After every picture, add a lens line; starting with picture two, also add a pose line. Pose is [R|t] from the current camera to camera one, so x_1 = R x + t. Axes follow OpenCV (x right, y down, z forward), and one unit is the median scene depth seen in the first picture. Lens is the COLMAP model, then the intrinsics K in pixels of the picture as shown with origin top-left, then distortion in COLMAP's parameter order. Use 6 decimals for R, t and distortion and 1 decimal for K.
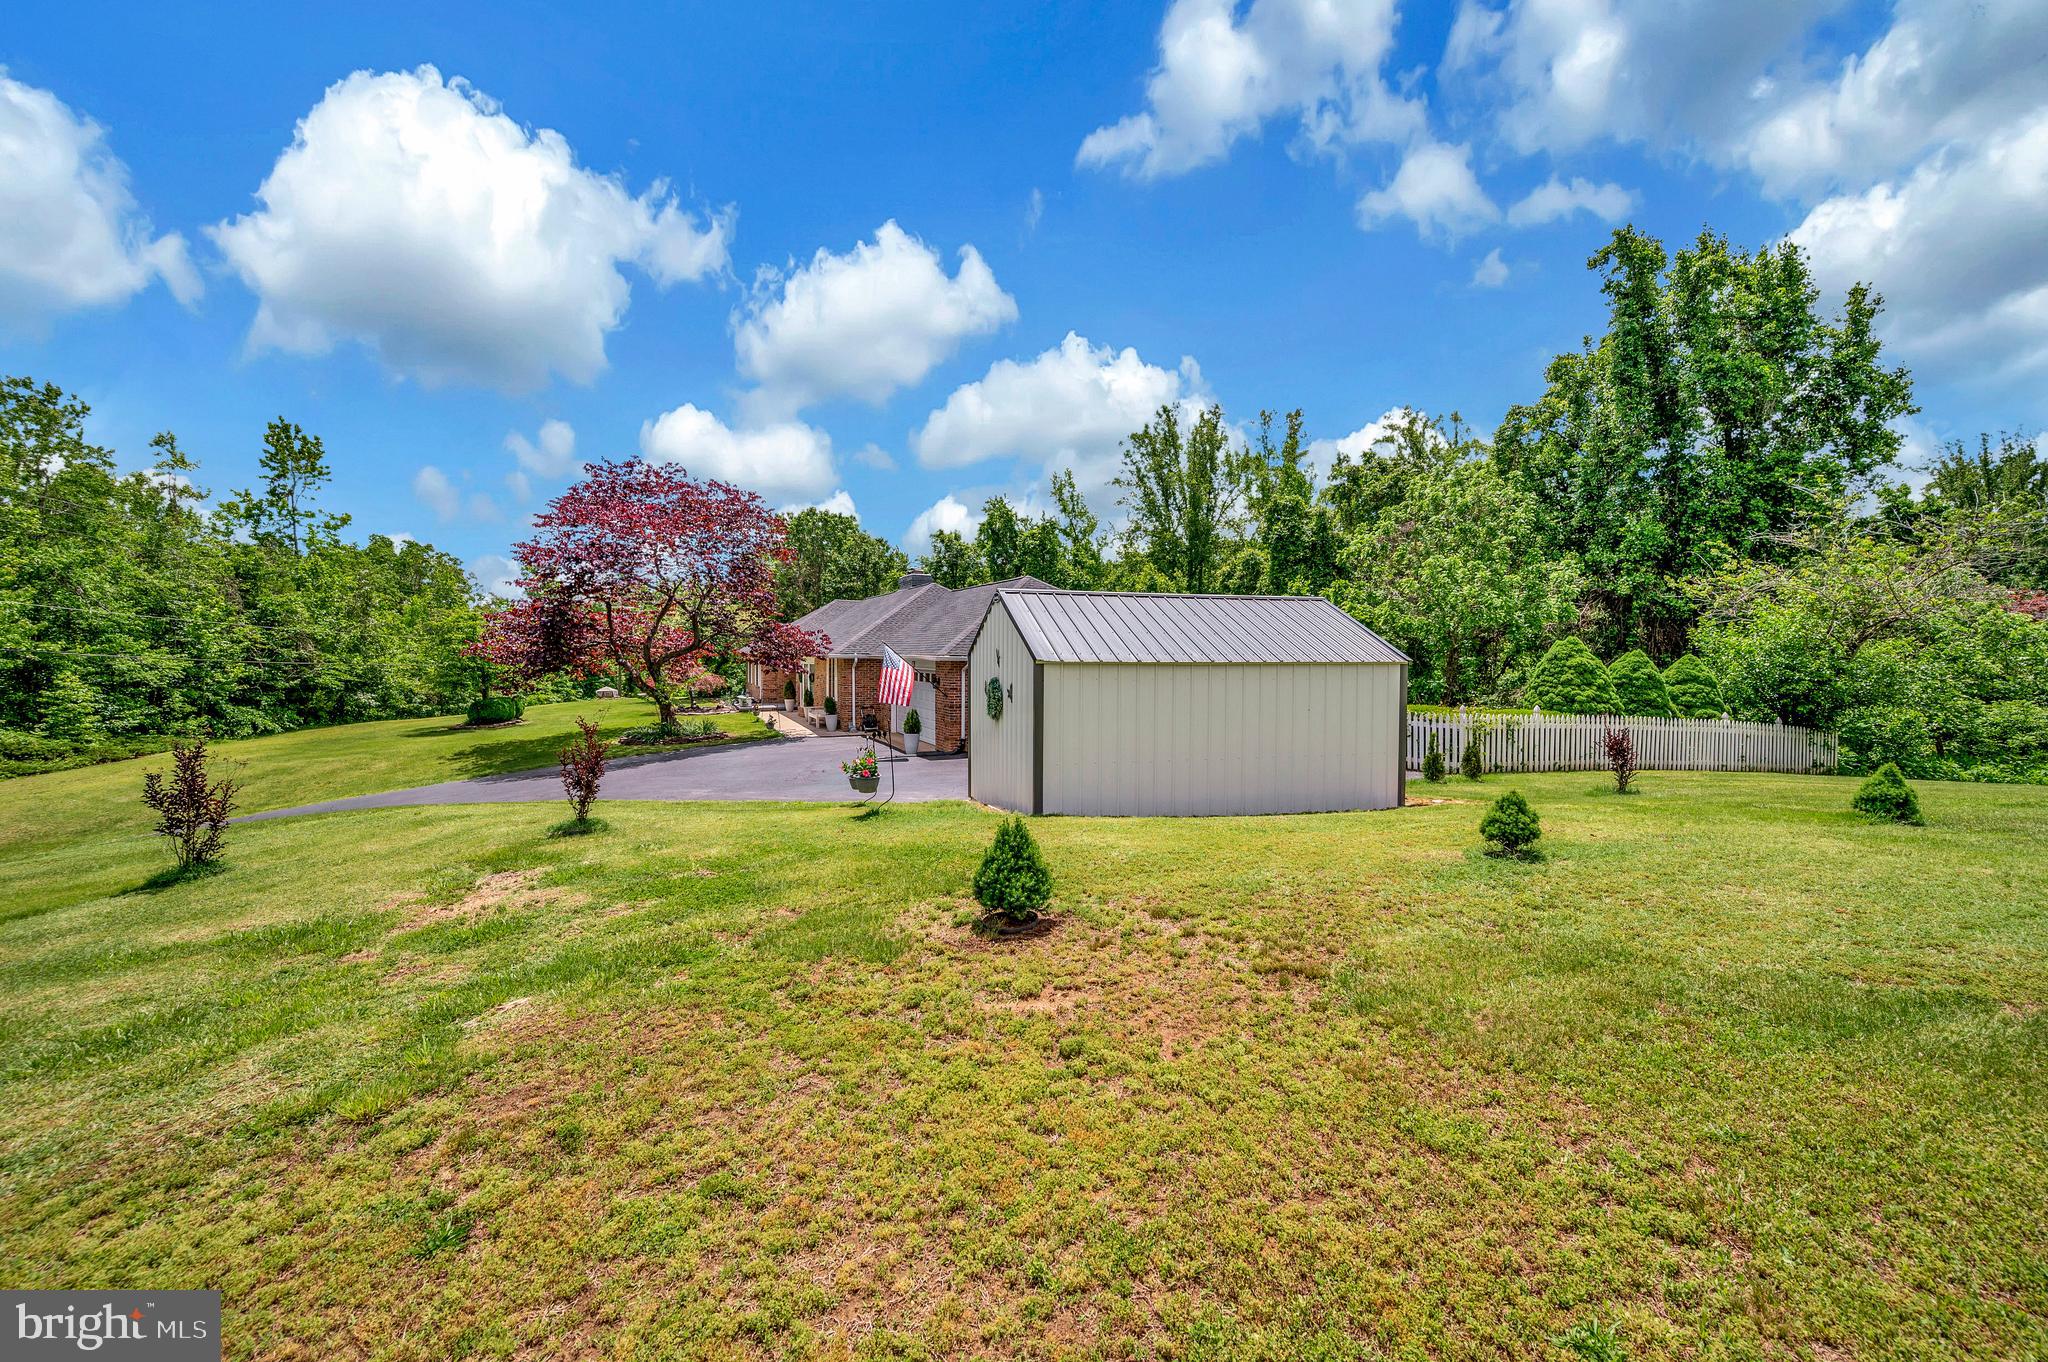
lens RADIAL K [[810.3, 0, 1024.0], [0, 810.3, 681.0], [0, 0, 1]] dist [-0.002933, -0.000127]
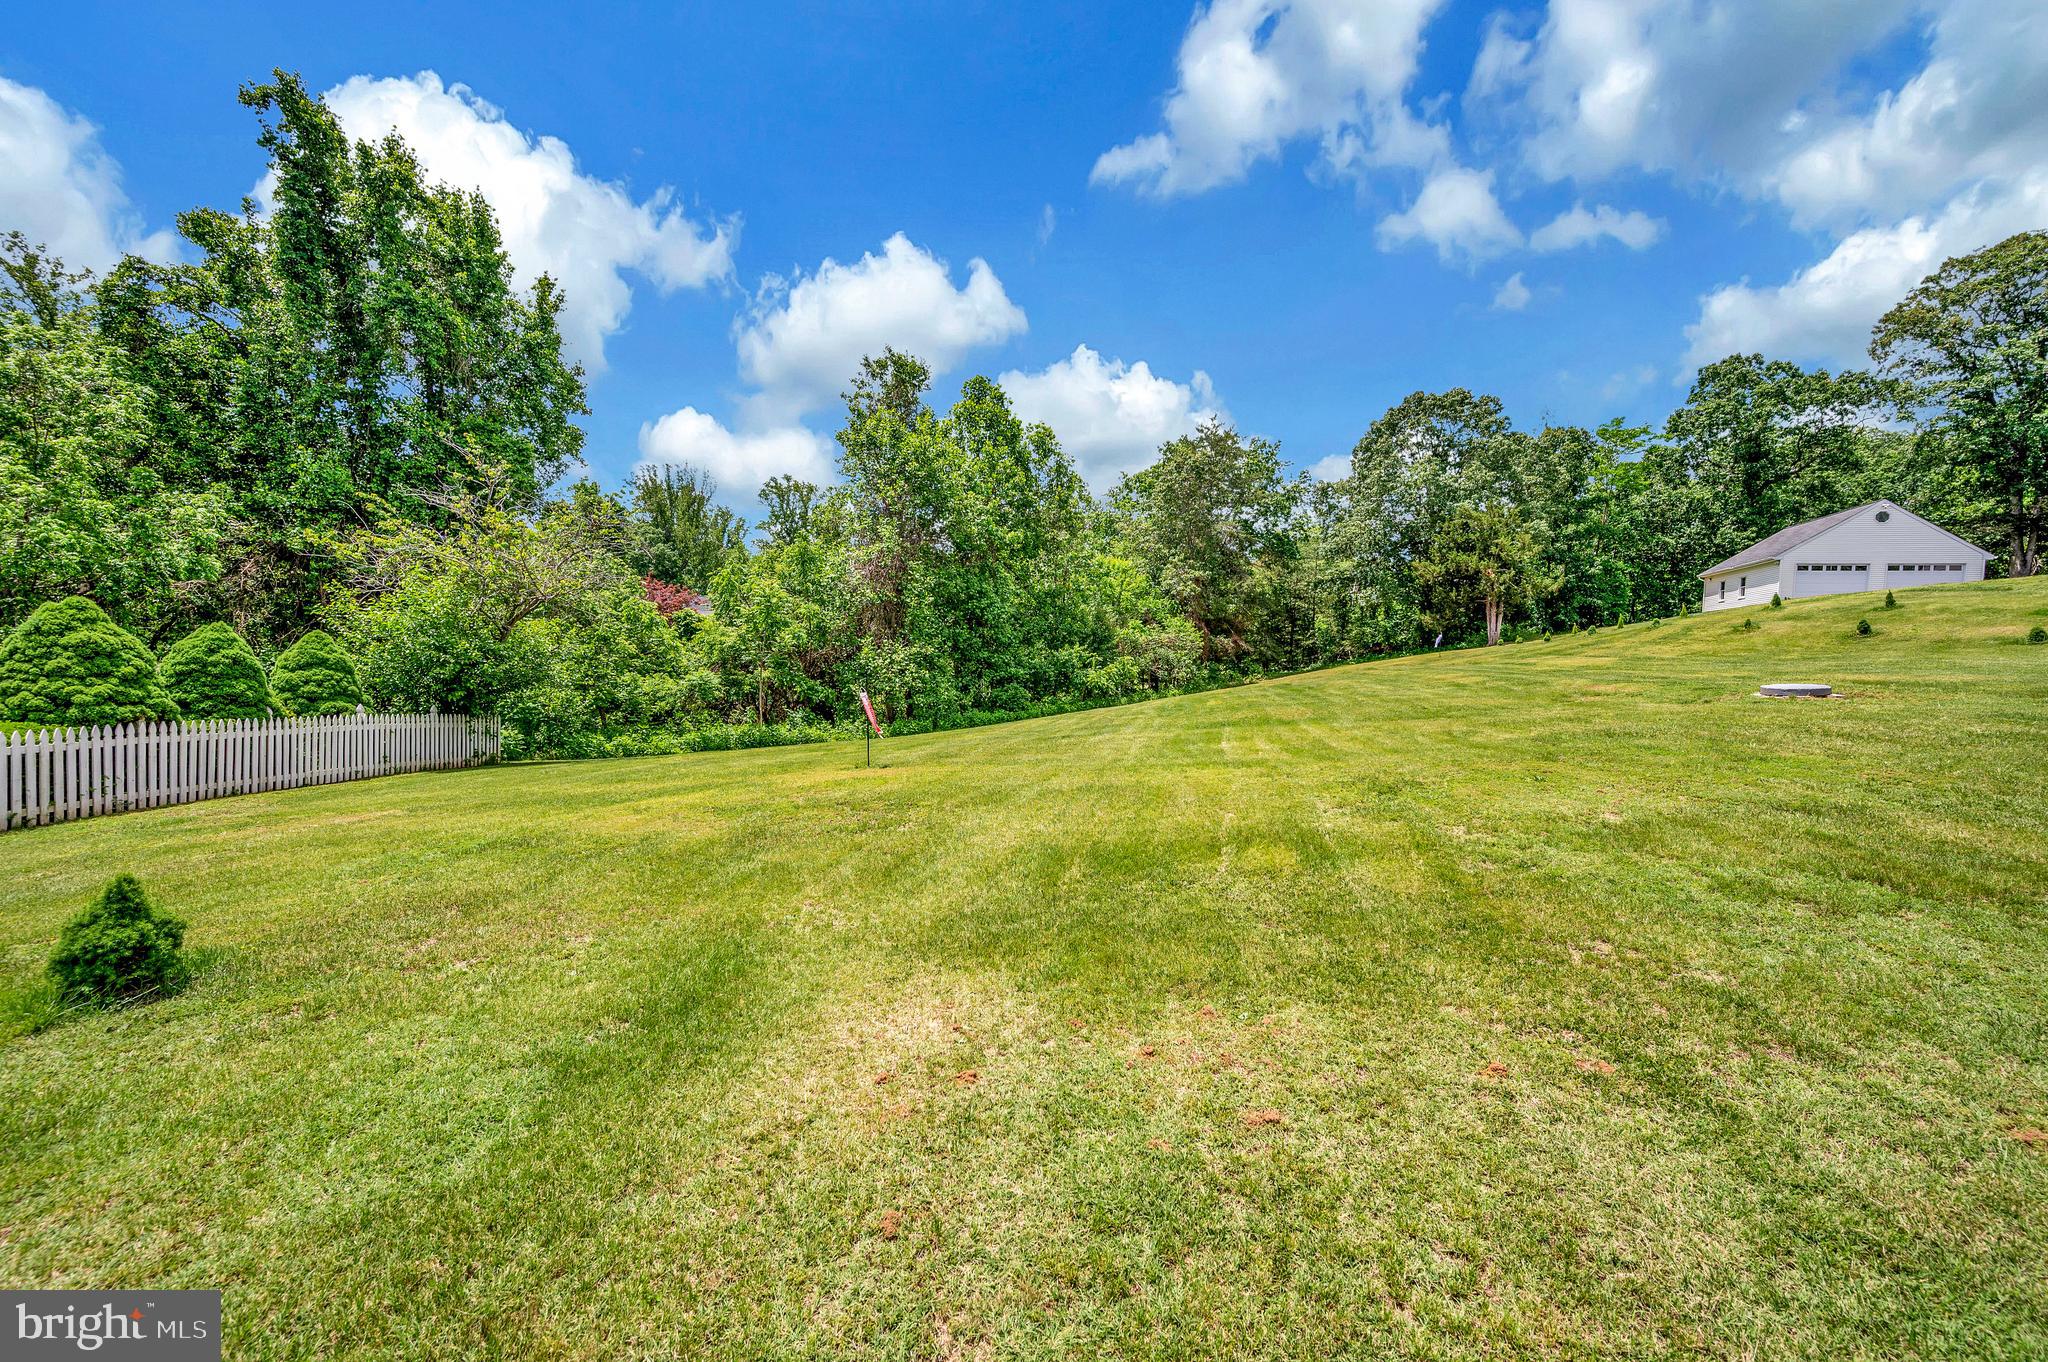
lens RADIAL K [[810.3, 0, 1024.0], [0, 810.3, 681.0], [0, 0, 1]] dist [-0.002933, -0.000127]
pose [[0.308134, -0.035477, 0.950681, 0.226512], [0.001960, 0.999326, 0.036657, -0.008616], [-0.951341, -0.009432, 0.307996, 0.098036]]
